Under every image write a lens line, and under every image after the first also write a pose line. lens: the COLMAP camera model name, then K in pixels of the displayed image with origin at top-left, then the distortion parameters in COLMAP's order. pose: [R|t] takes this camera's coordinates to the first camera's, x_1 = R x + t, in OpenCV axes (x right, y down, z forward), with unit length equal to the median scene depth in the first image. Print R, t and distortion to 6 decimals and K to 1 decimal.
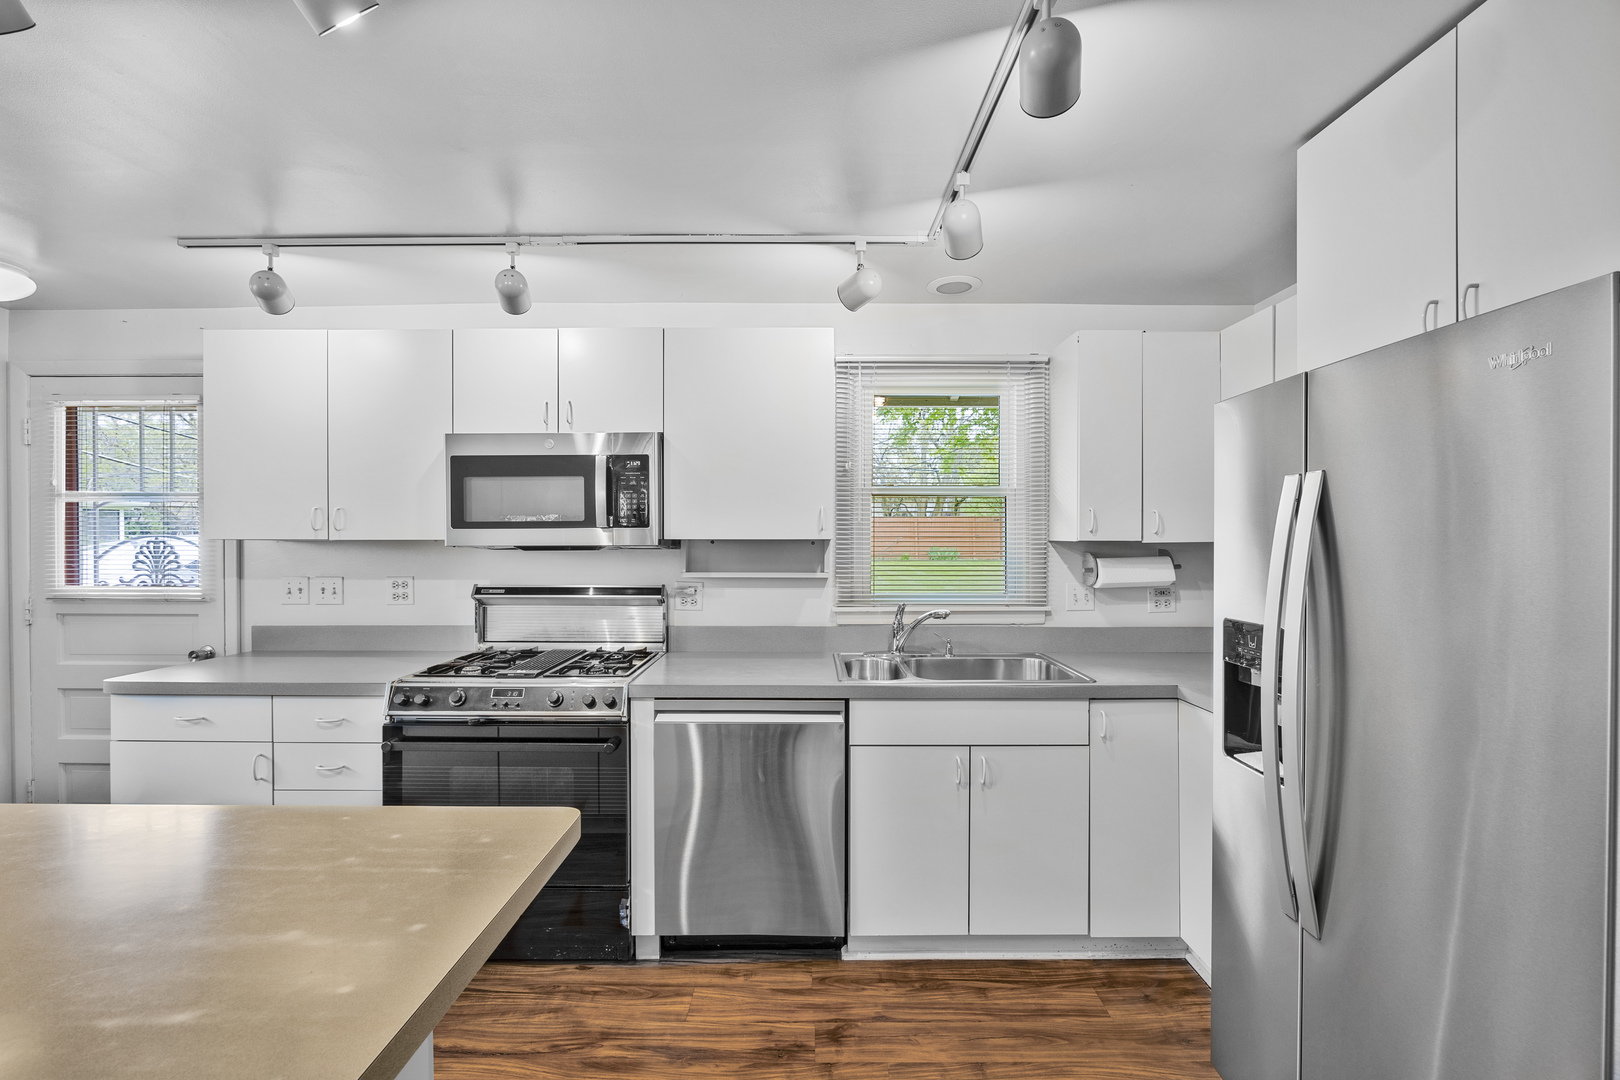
lens RADIAL K [[689.0, 0, 810.0], [0, 689.0, 543.4], [0, 0, 1]] dist [-0.012511, 0.000185]
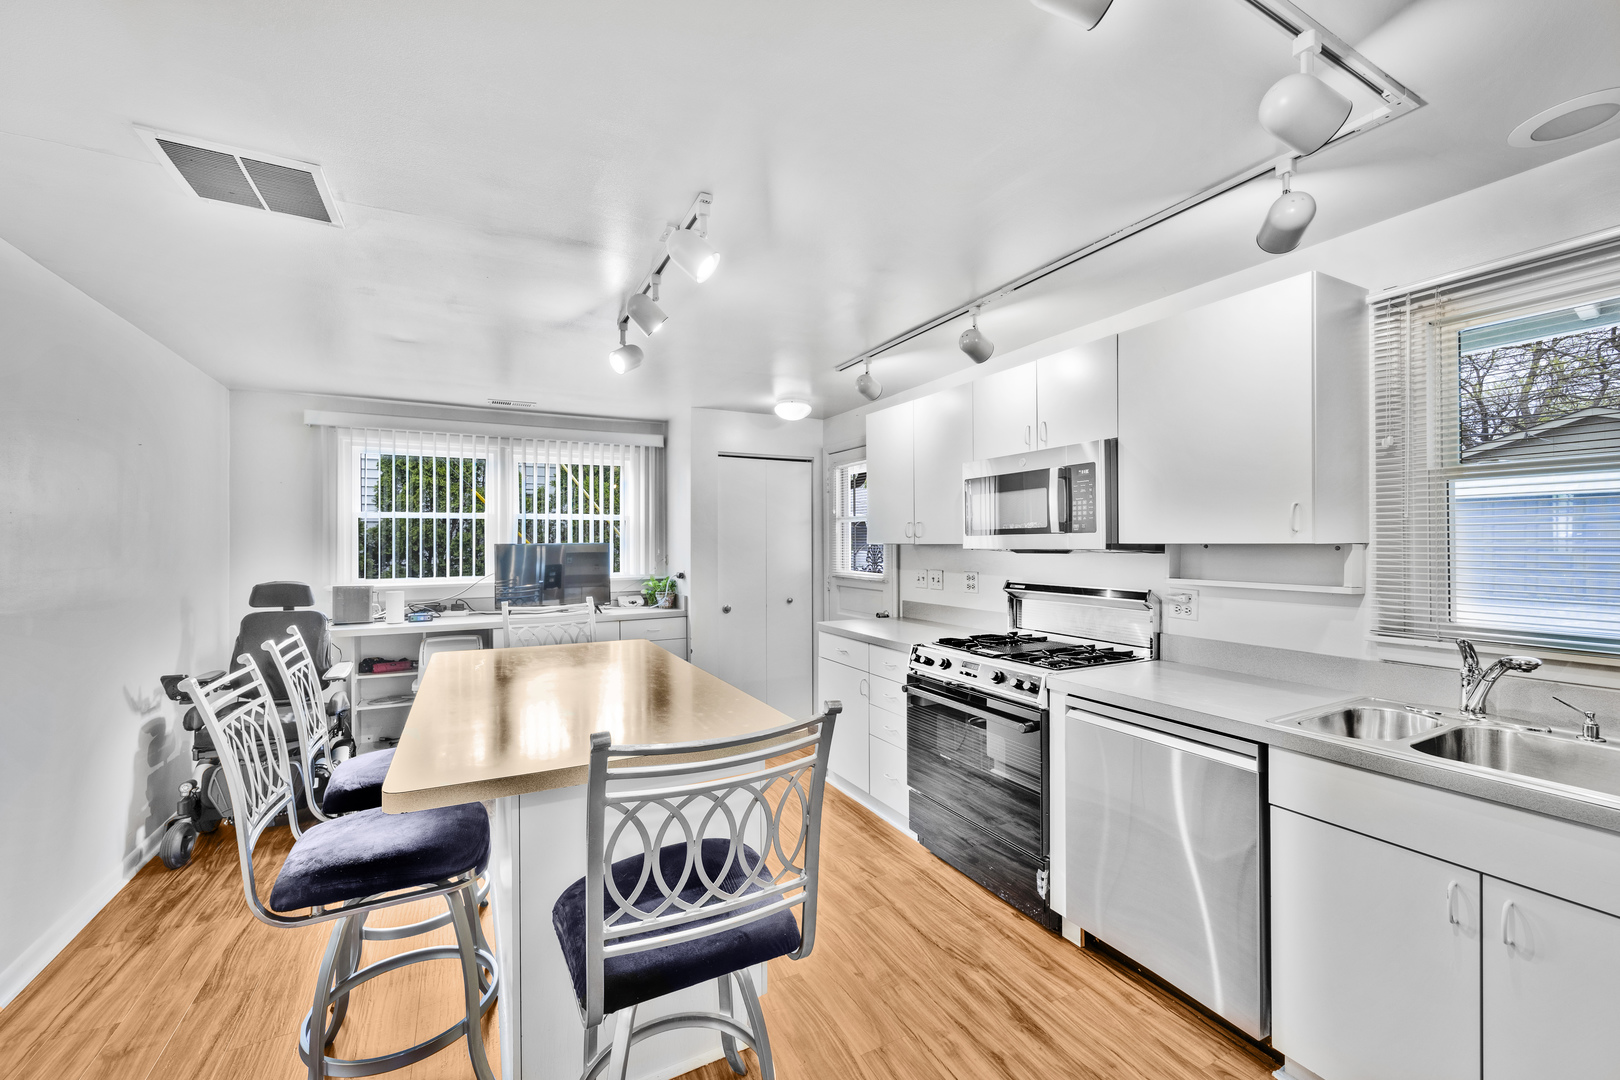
lens RADIAL K [[646.3, 0, 814.5], [0, 646.3, 542.8], [0, 0, 1]] dist [0.000509, -0.000771]
pose [[0.472546, -0.000996, -0.881305, 0.414712], [-0.002146, 0.999995, -0.002281, -0.004027], [0.881303, 0.002969, 0.472542, 0.164774]]
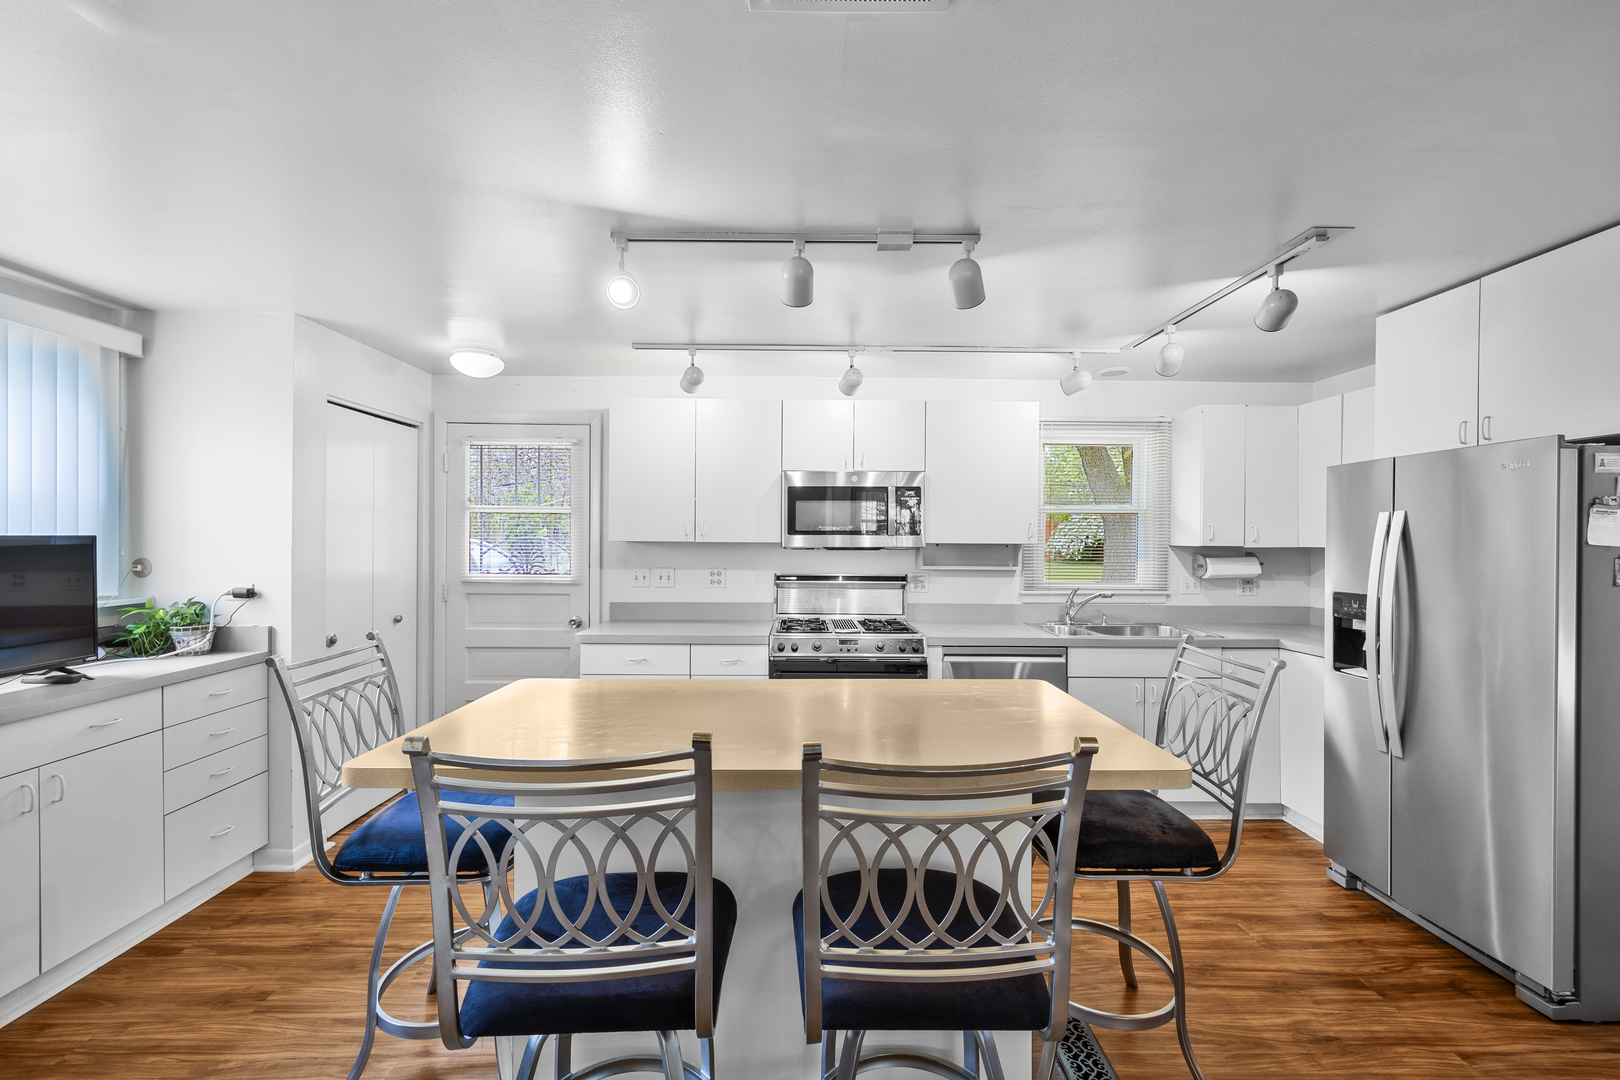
lens RADIAL K [[646.3, 0, 820.0], [0, 646.3, 543.7], [0, 0, 1]] dist [0.000509, -0.000771]
pose [[0.999858, 0.007257, 0.015176, -0.463297], [-0.007268, 0.999973, 0.000665, -0.004112], [-0.015171, -0.000775, 0.999885, -0.392803]]
